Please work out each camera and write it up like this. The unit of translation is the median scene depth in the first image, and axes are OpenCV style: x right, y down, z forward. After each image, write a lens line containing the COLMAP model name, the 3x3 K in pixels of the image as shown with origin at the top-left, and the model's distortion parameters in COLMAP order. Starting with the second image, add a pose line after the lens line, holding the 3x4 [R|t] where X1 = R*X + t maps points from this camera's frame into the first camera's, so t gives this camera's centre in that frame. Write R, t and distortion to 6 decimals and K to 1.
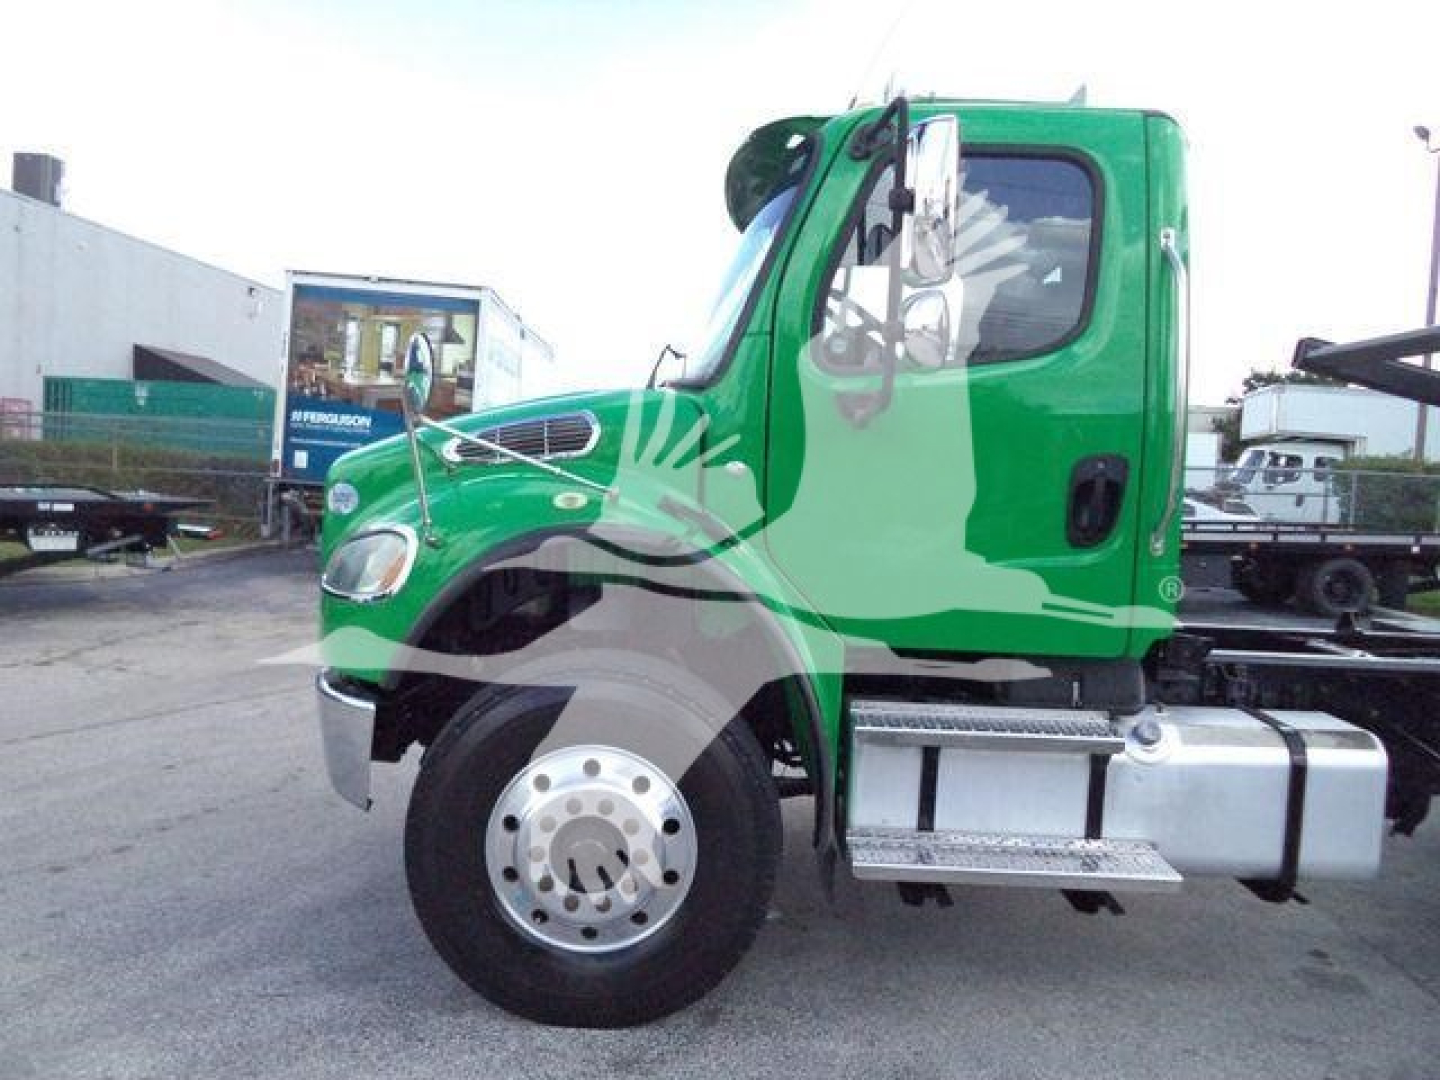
lens RADIAL K [[1168.7, 0, 733.7], [0, 1168.7, 576.2], [0, 0, 1]] dist [-0.026927, -0.001939]
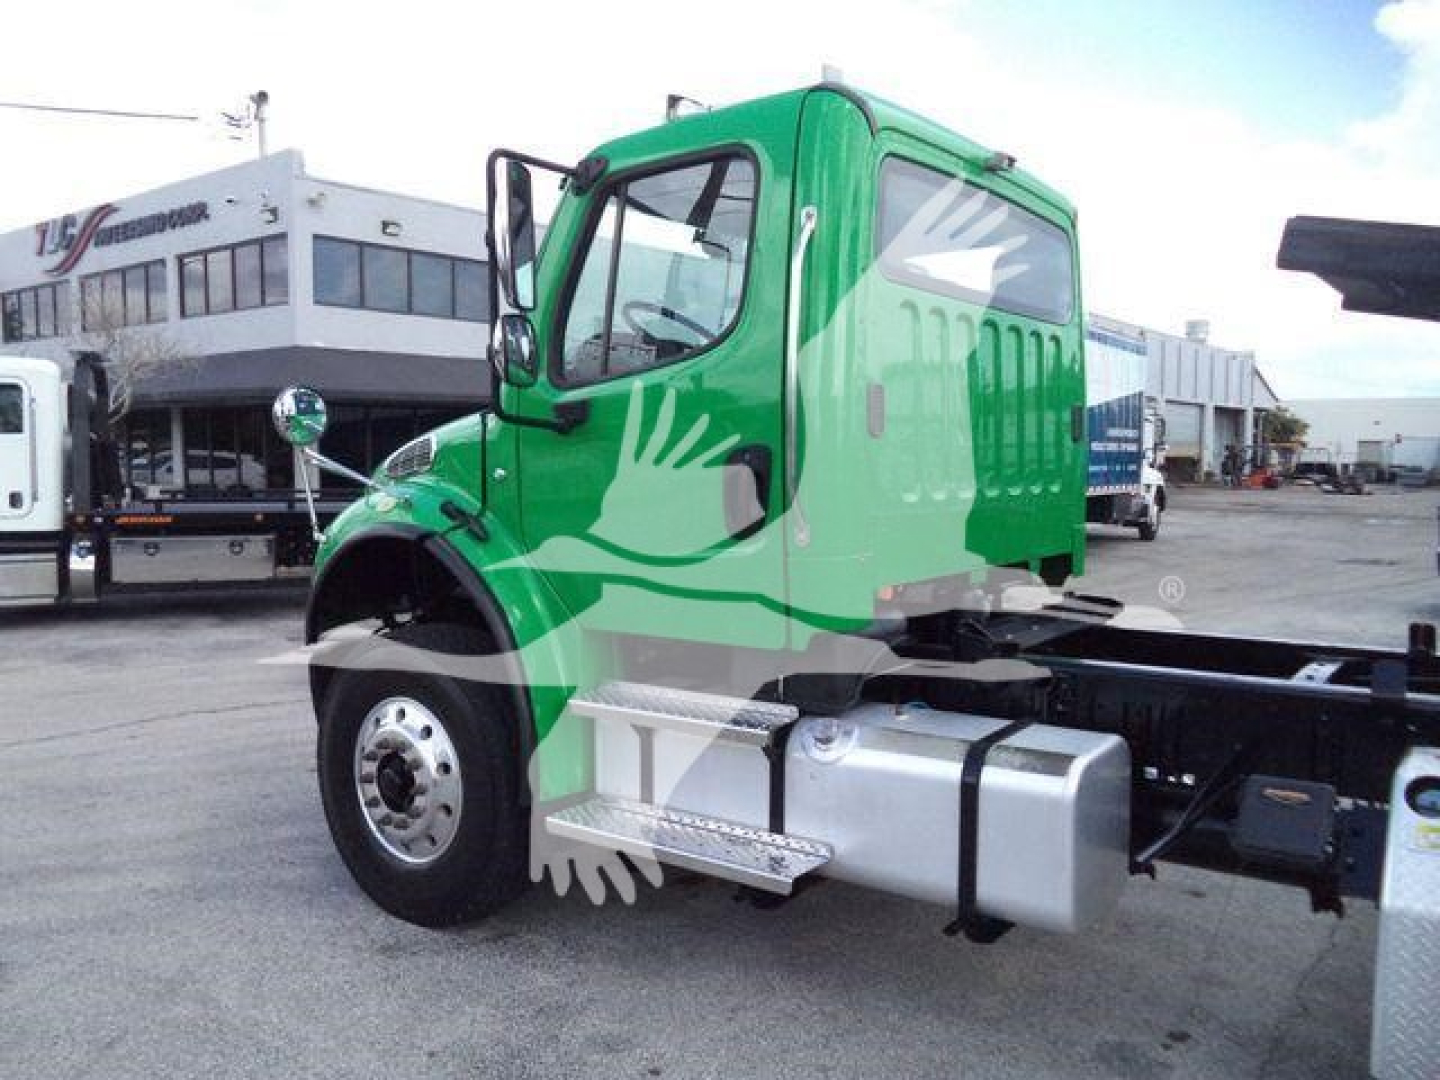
lens RADIAL K [[1168.7, 0, 723.8], [0, 1168.7, 565.2], [0, 0, 1]] dist [-0.026927, -0.001939]
pose [[0.810940, 0.009496, -0.585053, 0.193904], [-0.015908, 0.999857, -0.005820, 0.000972], [0.584914, 0.014027, 0.810974, 0.038388]]
